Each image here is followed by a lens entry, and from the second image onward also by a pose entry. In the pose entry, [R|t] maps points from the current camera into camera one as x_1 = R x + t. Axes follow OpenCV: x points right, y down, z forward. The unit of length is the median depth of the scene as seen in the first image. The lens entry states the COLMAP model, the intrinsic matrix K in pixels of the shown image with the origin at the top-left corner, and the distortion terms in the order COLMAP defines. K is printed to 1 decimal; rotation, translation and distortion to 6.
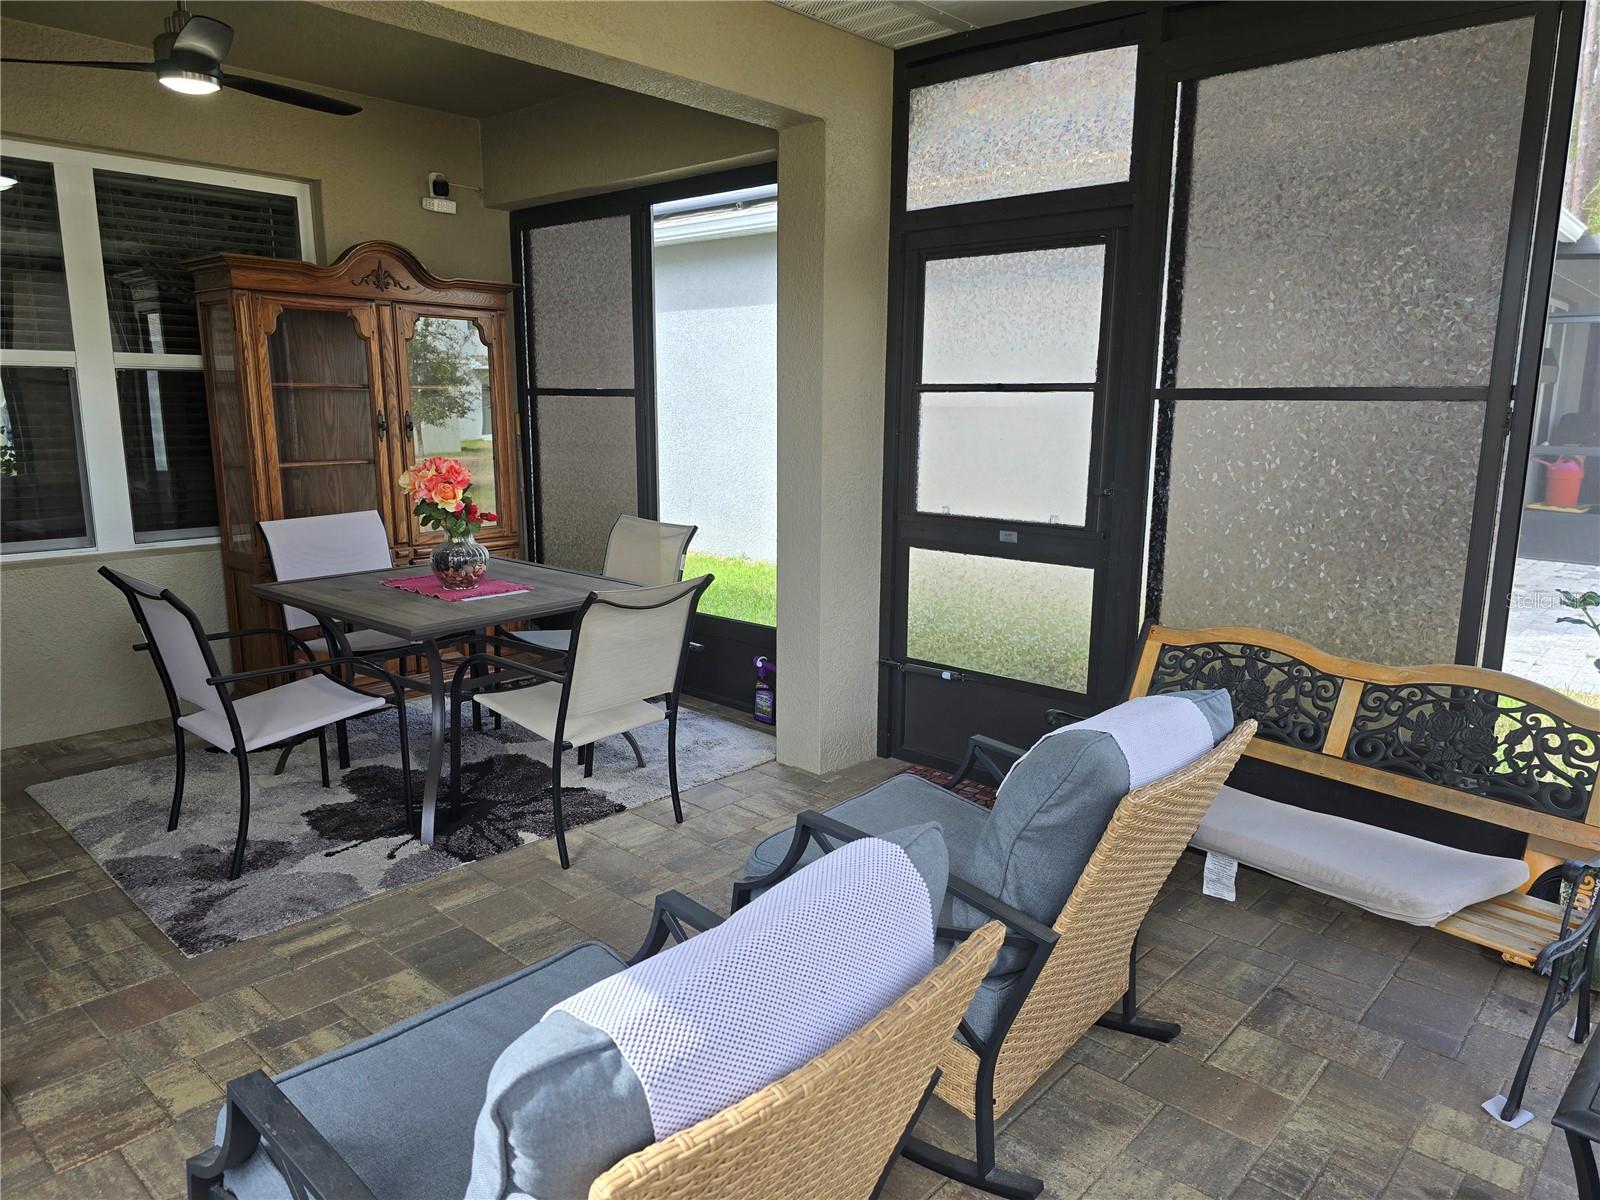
lens RADIAL K [[1076.6, 0, 800.0], [0, 1076.6, 600.0], [0, 0, 1]] dist [0.059360, -0.002018]
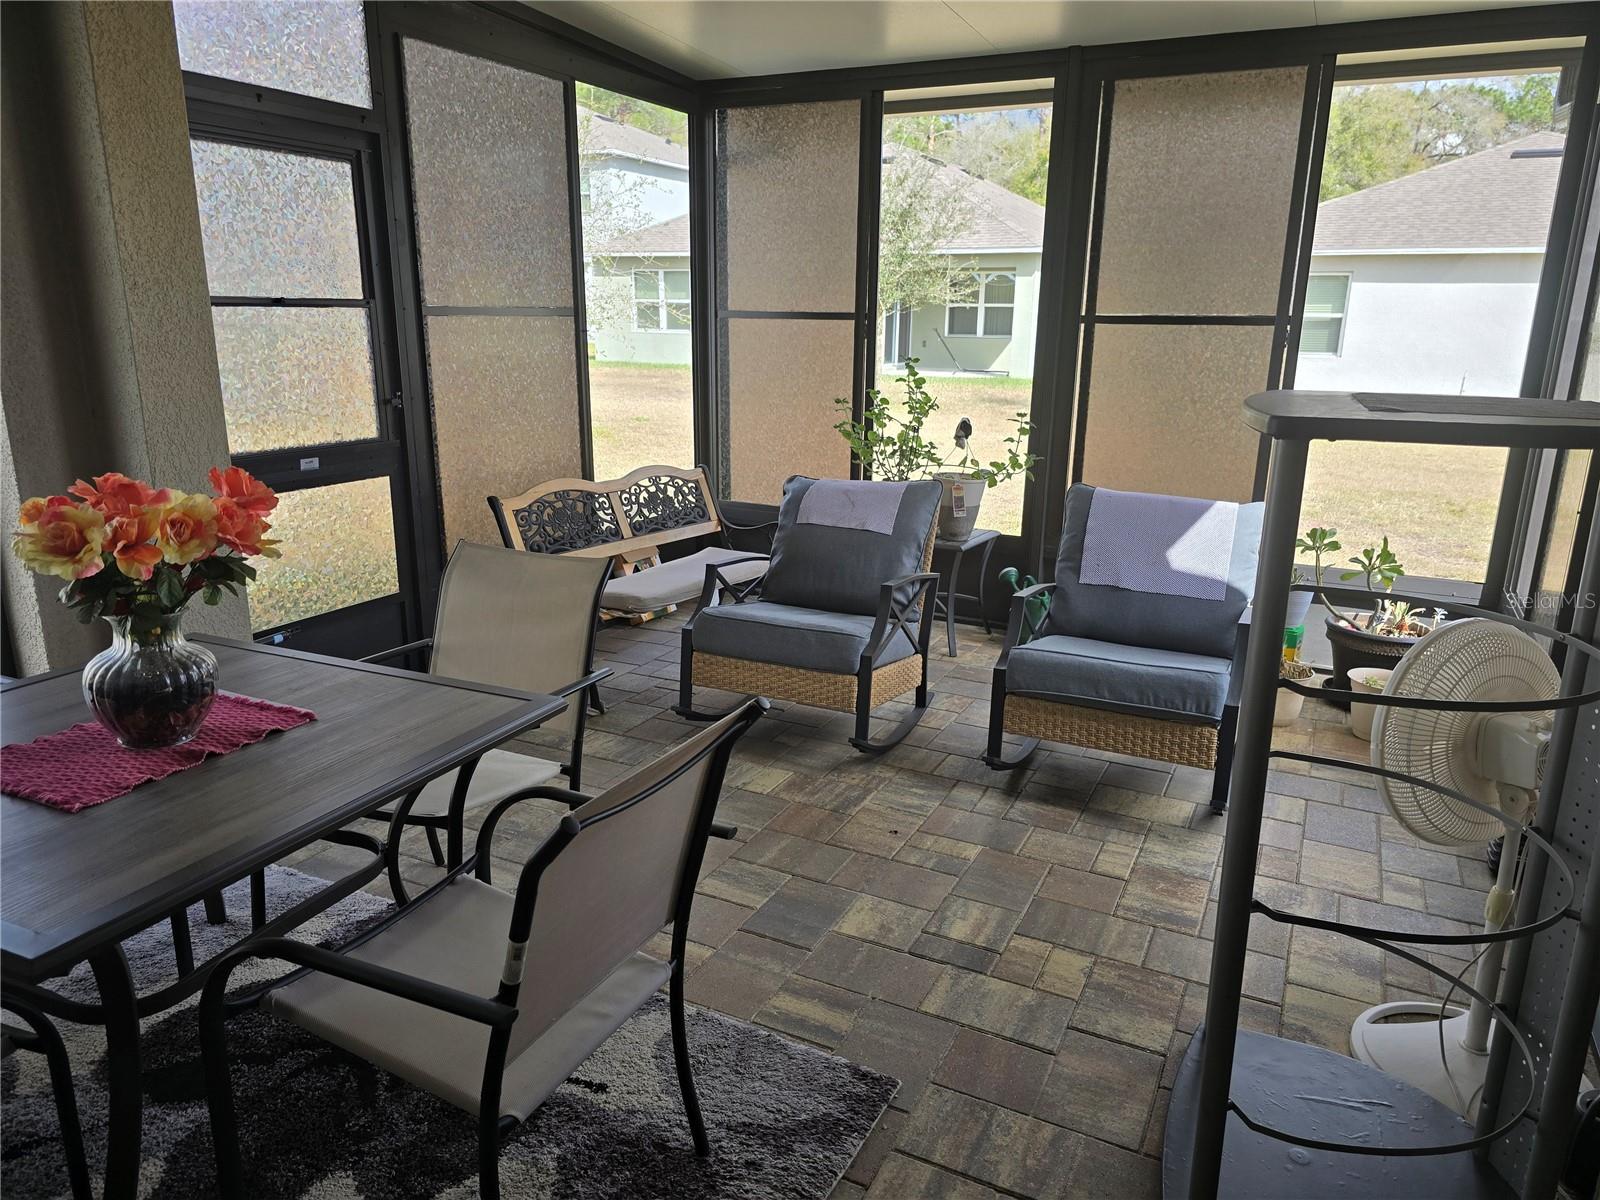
lens RADIAL K [[1070.3, 0, 792.8], [0, 1070.3, 604.7], [0, 0, 1]] dist [0.072970, -0.072409]
pose [[-0.257907, -0.257675, 0.931175, -0.917206], [0.172543, 0.936003, 0.306801, -0.179197], [-0.950638, 0.239794, -0.196942, 0.913342]]
